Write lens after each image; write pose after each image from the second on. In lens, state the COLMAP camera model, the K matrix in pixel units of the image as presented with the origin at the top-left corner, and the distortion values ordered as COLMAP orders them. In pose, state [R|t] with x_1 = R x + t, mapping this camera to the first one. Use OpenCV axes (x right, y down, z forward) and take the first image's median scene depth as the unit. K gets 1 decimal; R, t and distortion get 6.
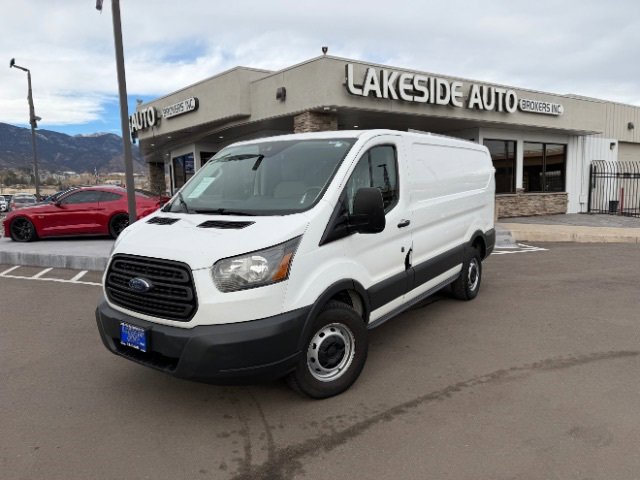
lens RADIAL K [[441.2, 0, 322.9], [0, 441.2, 237.9], [0, 0, 1]] dist [0.068915, -0.091491]
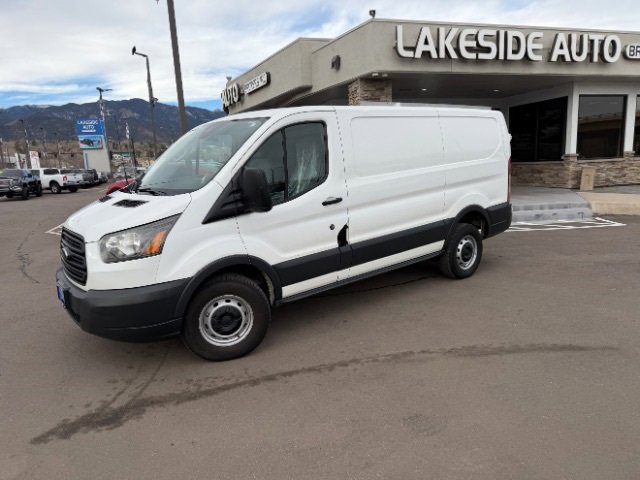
lens RADIAL K [[445.4, 0, 320.0], [0, 445.4, 240.0], [0, 0, 1]] dist [0.027934, -0.028963]
pose [[0.962157, 0.026979, -0.271157, 0.270732], [-0.006109, 0.996972, 0.077516, -0.013726], [0.272427, -0.072926, 0.959409, 0.011819]]
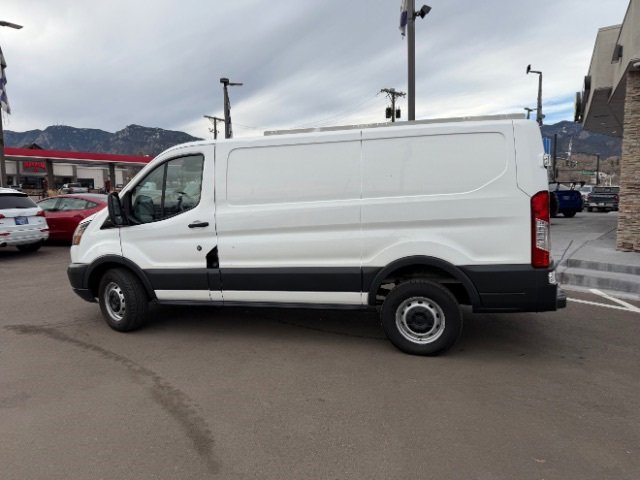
lens RADIAL K [[449.3, 0, 322.6], [0, 449.3, 240.2], [0, 0, 1]] dist [0.041904, -0.052238]
pose [[0.327395, 0.119483, -0.937303, 0.843497], [-0.098839, 0.990861, 0.091786, -0.080096], [0.939704, 0.062591, 0.336213, 0.573732]]
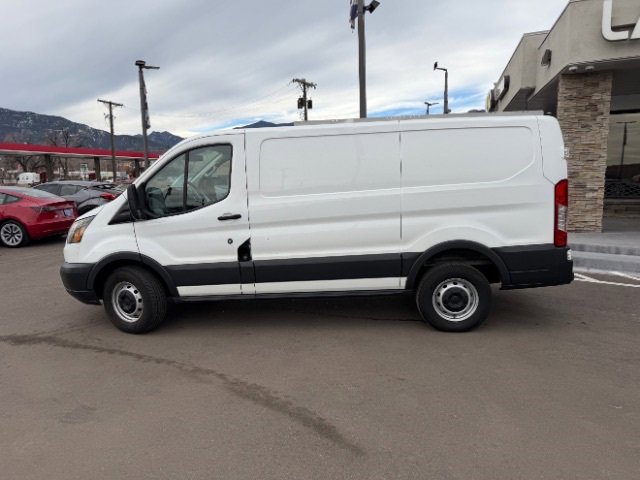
lens RADIAL K [[449.3, 0, 322.6], [0, 449.3, 240.2], [0, 0, 1]] dist [0.041904, -0.052238]
pose [[0.524718, 0.124489, -0.842124, 0.769912], [-0.085340, 0.991958, 0.093465, -0.061174], [0.846988, 0.022824, 0.531122, 0.384340]]
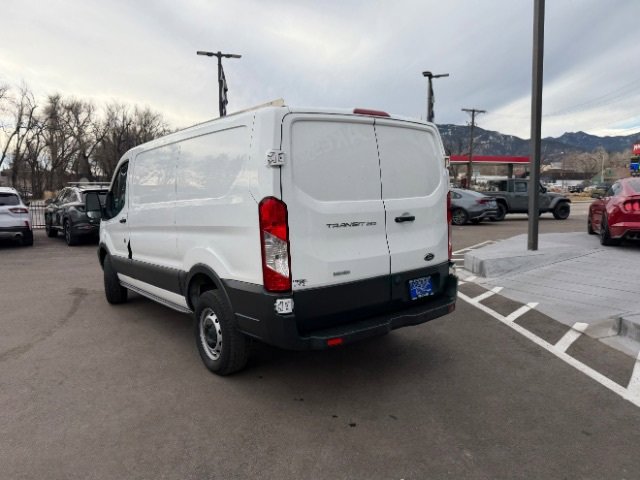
lens RADIAL K [[456.9, 0, 319.2], [0, 456.9, 237.6], [0, 0, 1]] dist [0.031282, -0.039996]
pose [[-0.278476, 0.123166, -0.952513, 0.820656], [-0.088075, 0.984290, 0.153025, -0.150479], [0.956396, 0.126506, -0.263253, 1.196440]]
